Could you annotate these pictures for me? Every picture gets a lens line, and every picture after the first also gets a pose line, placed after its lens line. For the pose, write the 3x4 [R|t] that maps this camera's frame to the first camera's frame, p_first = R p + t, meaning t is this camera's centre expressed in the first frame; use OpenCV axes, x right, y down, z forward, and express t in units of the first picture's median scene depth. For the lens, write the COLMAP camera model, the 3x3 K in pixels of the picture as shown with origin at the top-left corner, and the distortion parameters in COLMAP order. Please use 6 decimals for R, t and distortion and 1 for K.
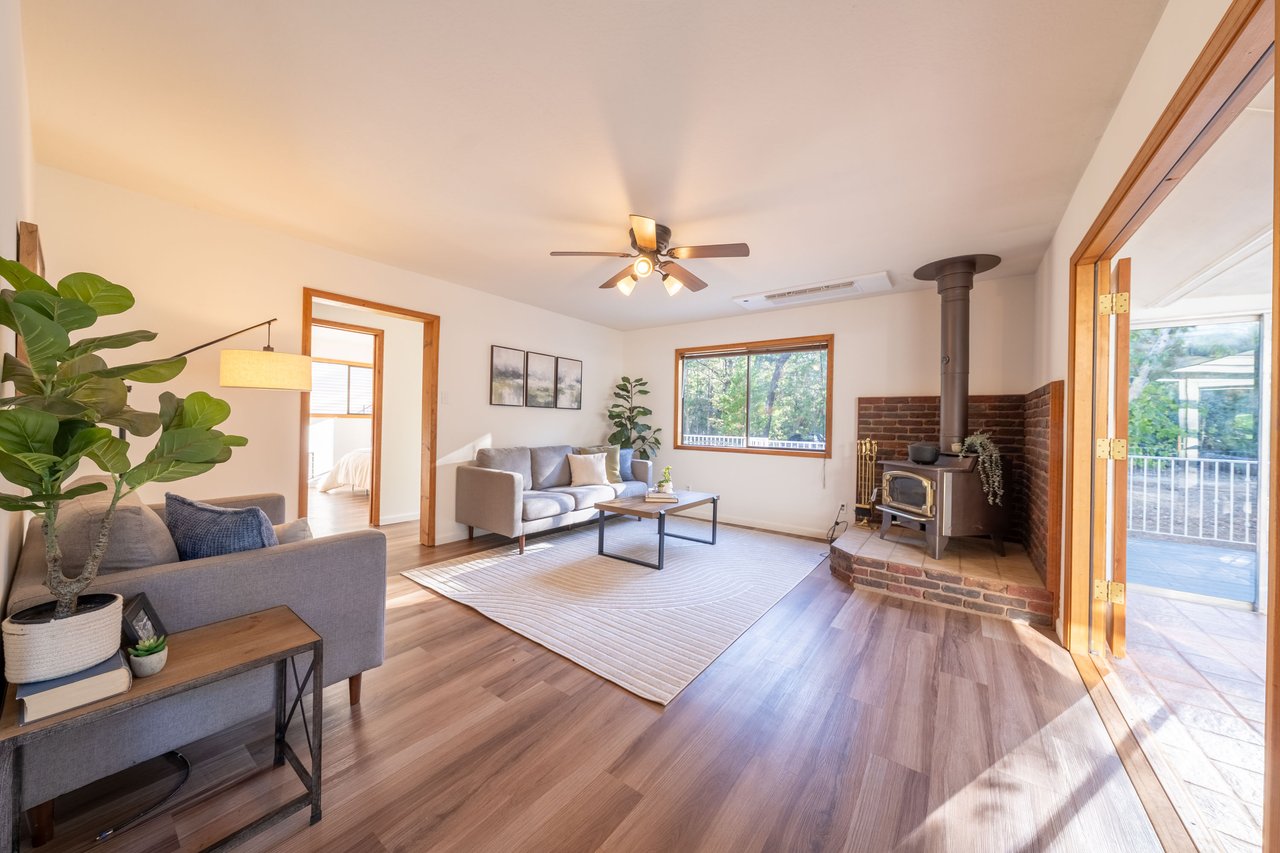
lens RADIAL K [[441.2, 0, 636.9], [0, 441.2, 421.0], [0, 0, 1]] dist [-0.001067, -0.000054]
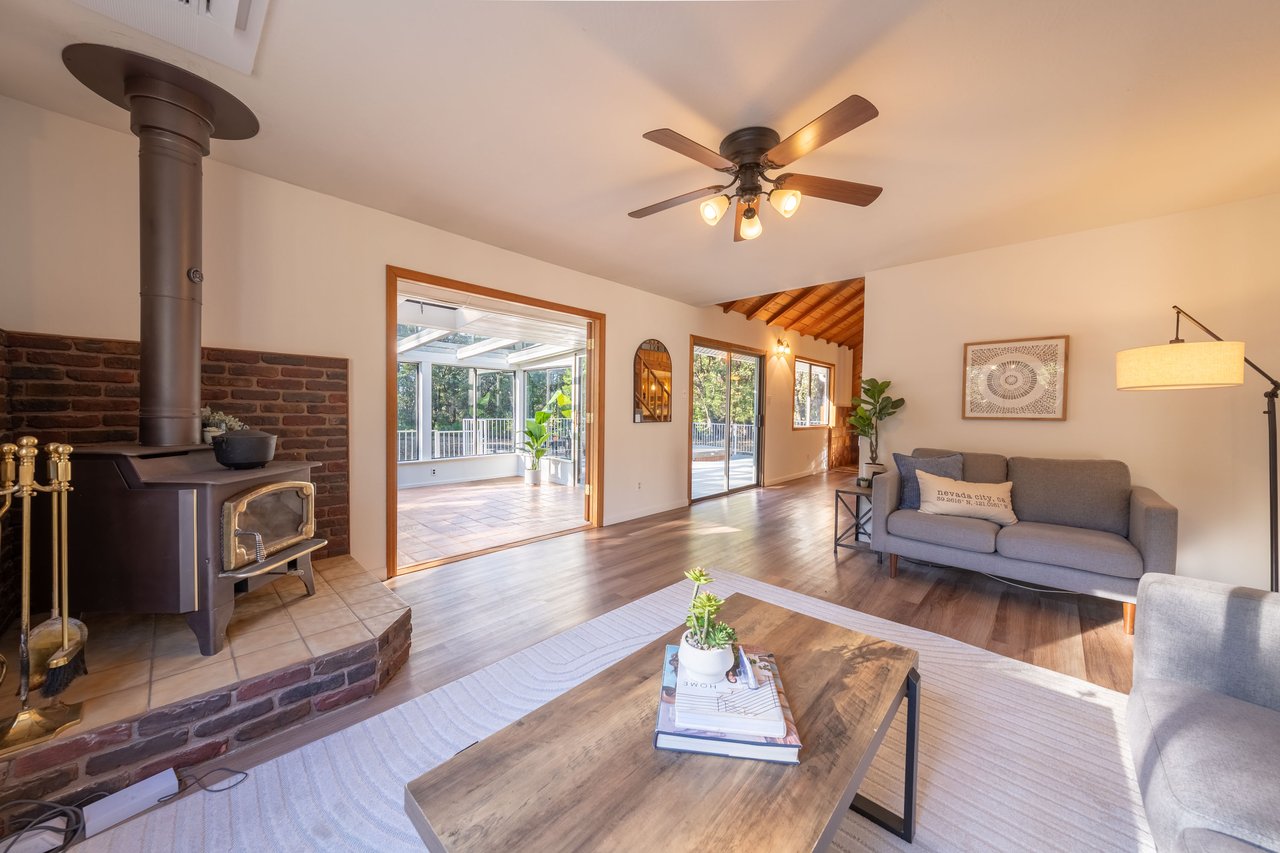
lens RADIAL K [[441.2, 0, 636.9], [0, 441.2, 421.0], [0, 0, 1]] dist [-0.001067, -0.000054]
pose [[-0.993687, -0.035495, 0.106428, 0.095360], [-0.033100, 0.999159, 0.024185, 0.006491], [-0.107197, 0.020510, -0.994026, 1.240492]]
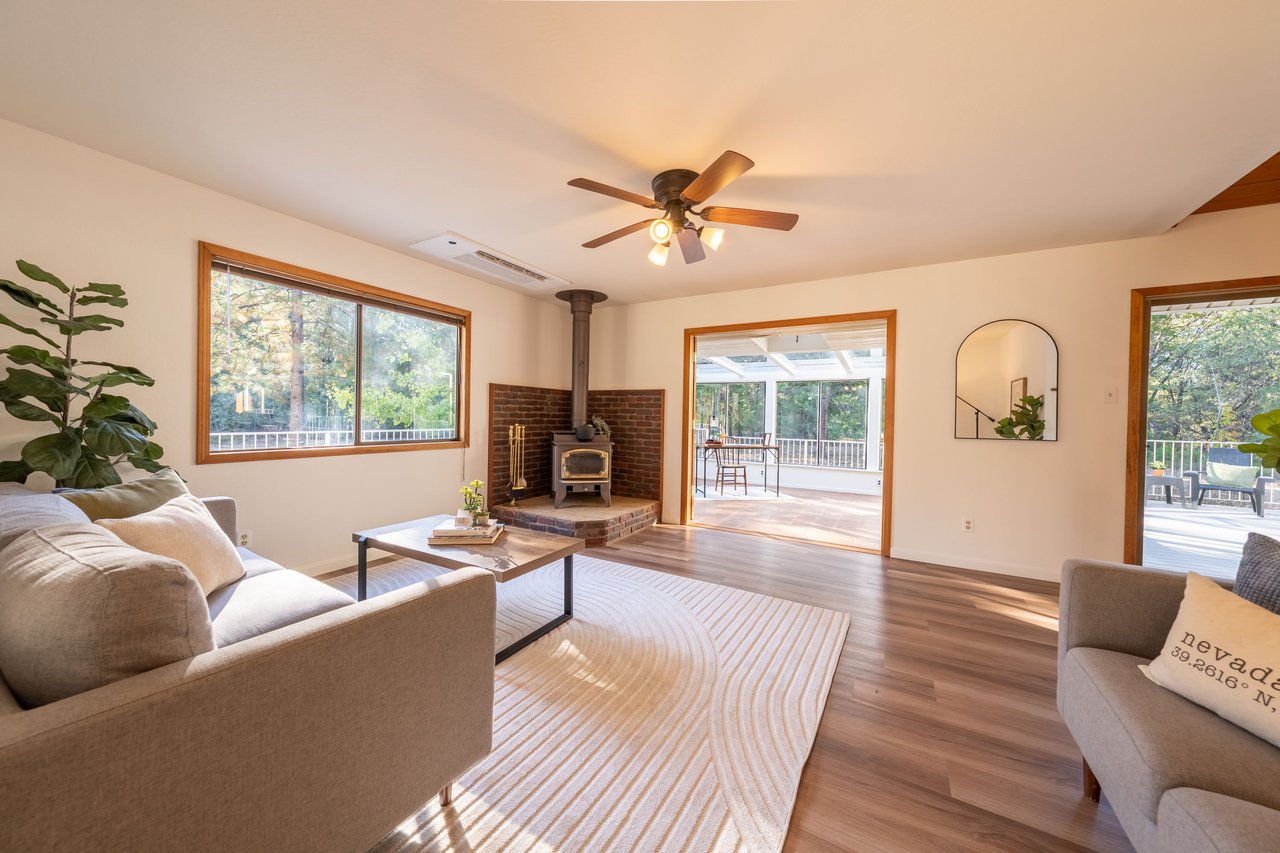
lens RADIAL K [[441.2, 0, 636.9], [0, 441.2, 421.0], [0, 0, 1]] dist [-0.001067, -0.000054]
pose [[-0.120263, -0.032422, 0.992213, -0.558804], [-0.024734, 0.999254, 0.029654, -0.006078], [-0.992434, -0.020975, -0.120975, 0.825675]]
